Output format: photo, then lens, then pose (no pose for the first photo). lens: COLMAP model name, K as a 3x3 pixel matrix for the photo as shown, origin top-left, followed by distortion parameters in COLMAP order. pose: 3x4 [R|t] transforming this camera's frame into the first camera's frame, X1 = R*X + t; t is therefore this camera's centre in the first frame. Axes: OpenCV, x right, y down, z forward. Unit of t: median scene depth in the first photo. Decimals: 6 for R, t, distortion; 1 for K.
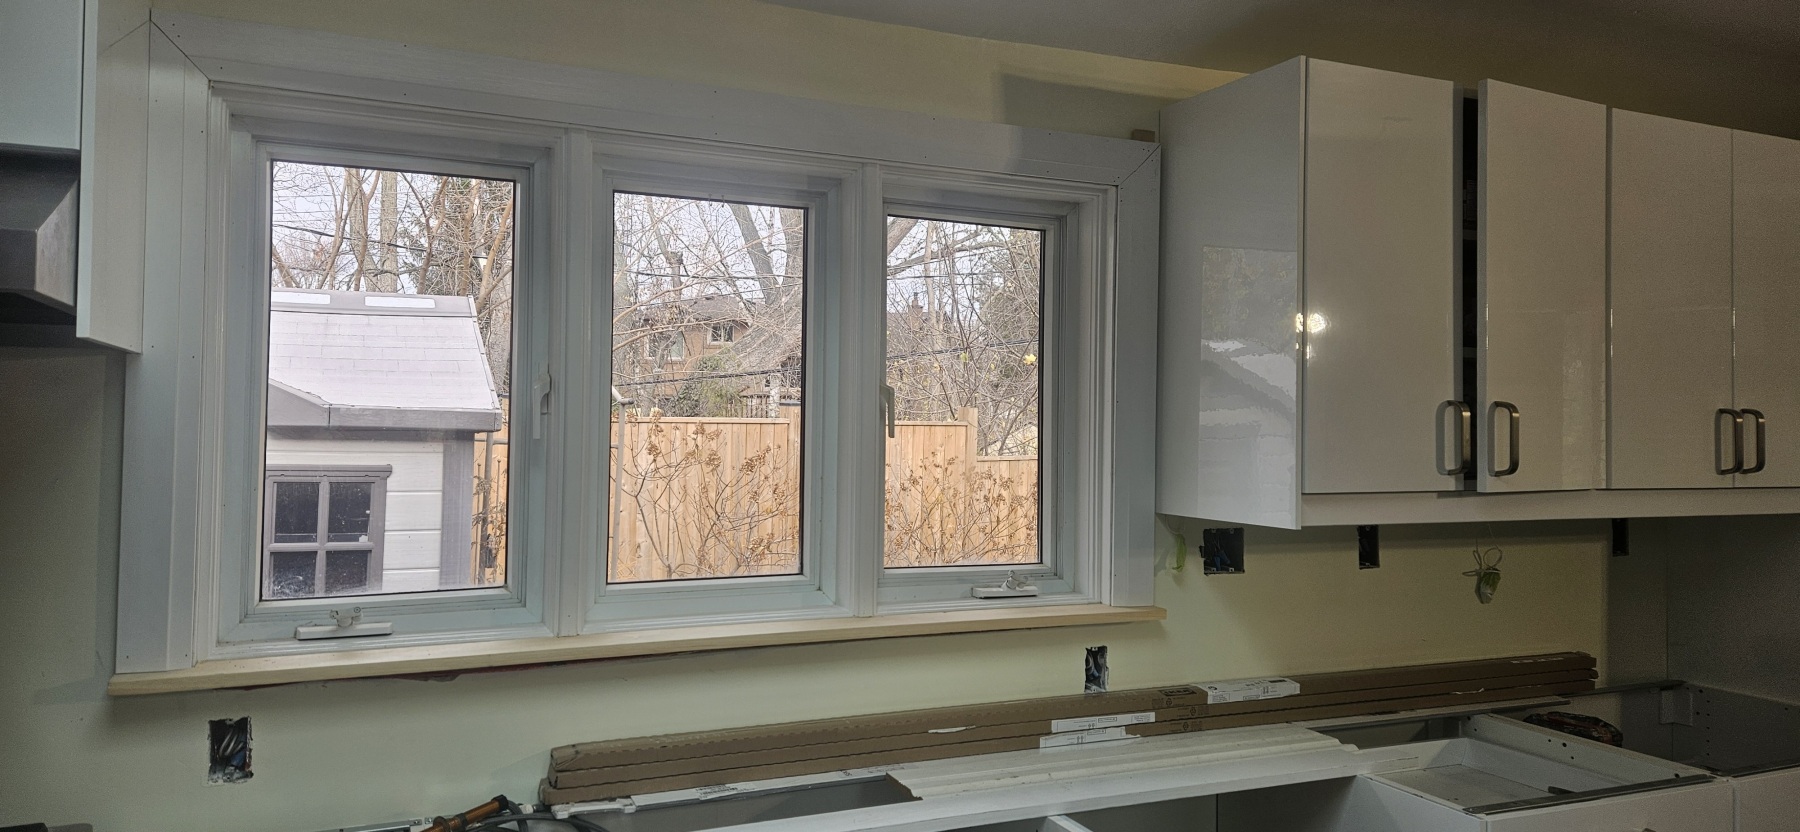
lens RADIAL K [[1181.6, 0, 900.0], [0, 1181.6, 416.0], [0, 0, 1]] dist [0.004622, -0.000094]
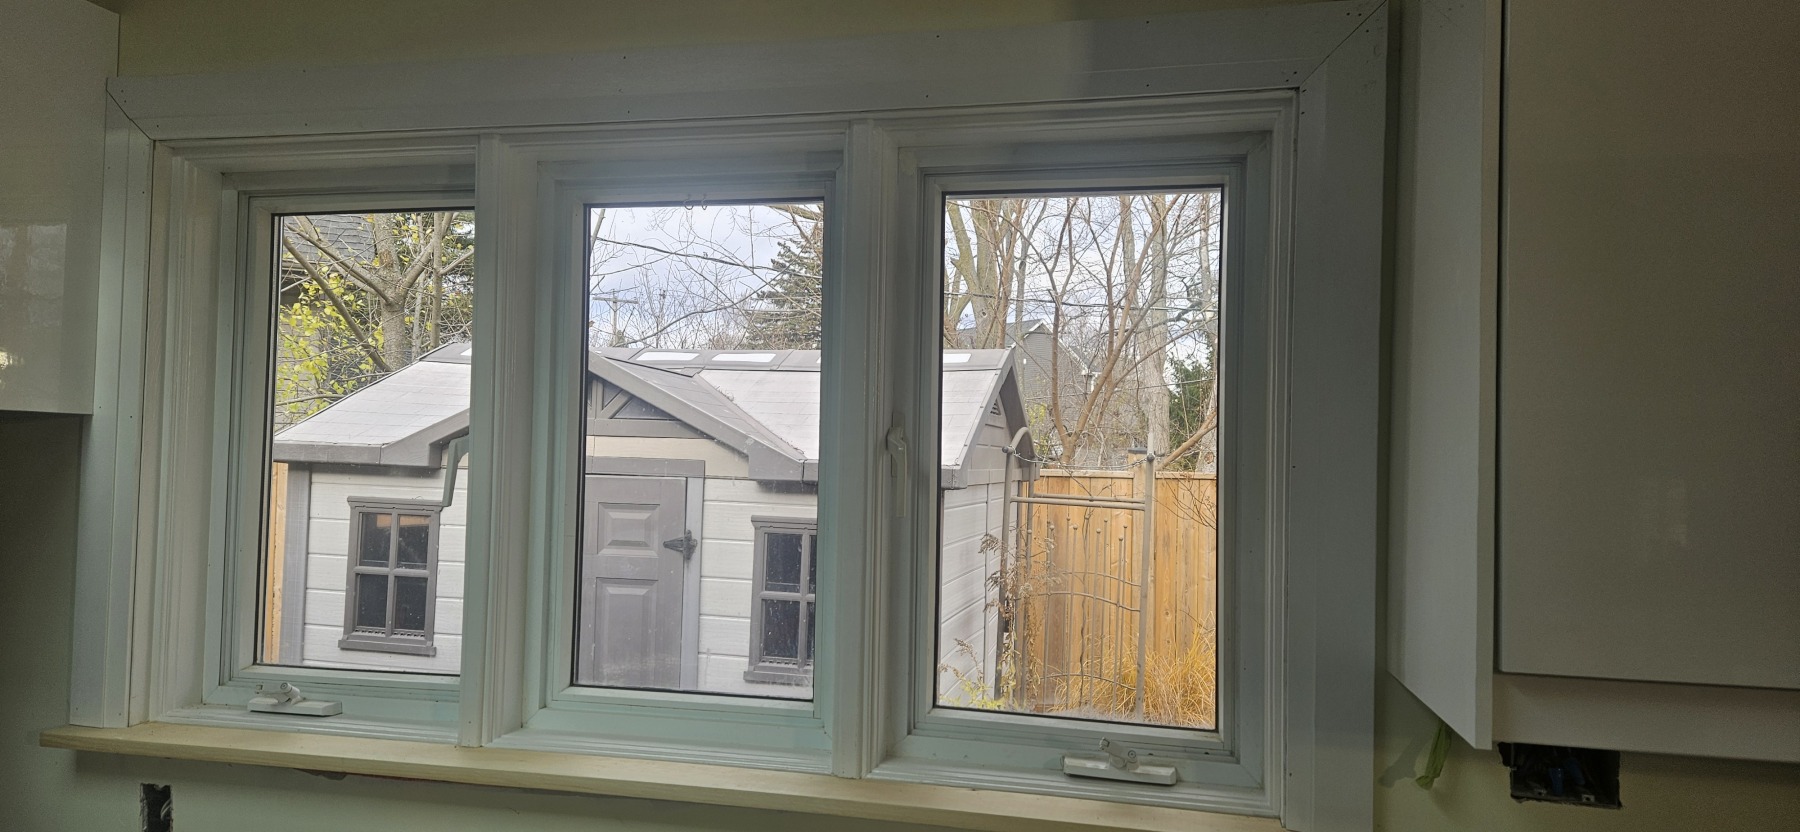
lens RADIAL K [[1181.6, 0, 900.0], [0, 1181.6, 416.0], [0, 0, 1]] dist [0.004622, -0.000094]
pose [[0.791004, -0.016592, -0.611586, 0.410456], [-0.010723, 0.999103, -0.040974, -0.011736], [0.611717, 0.038968, 0.790117, 0.465890]]
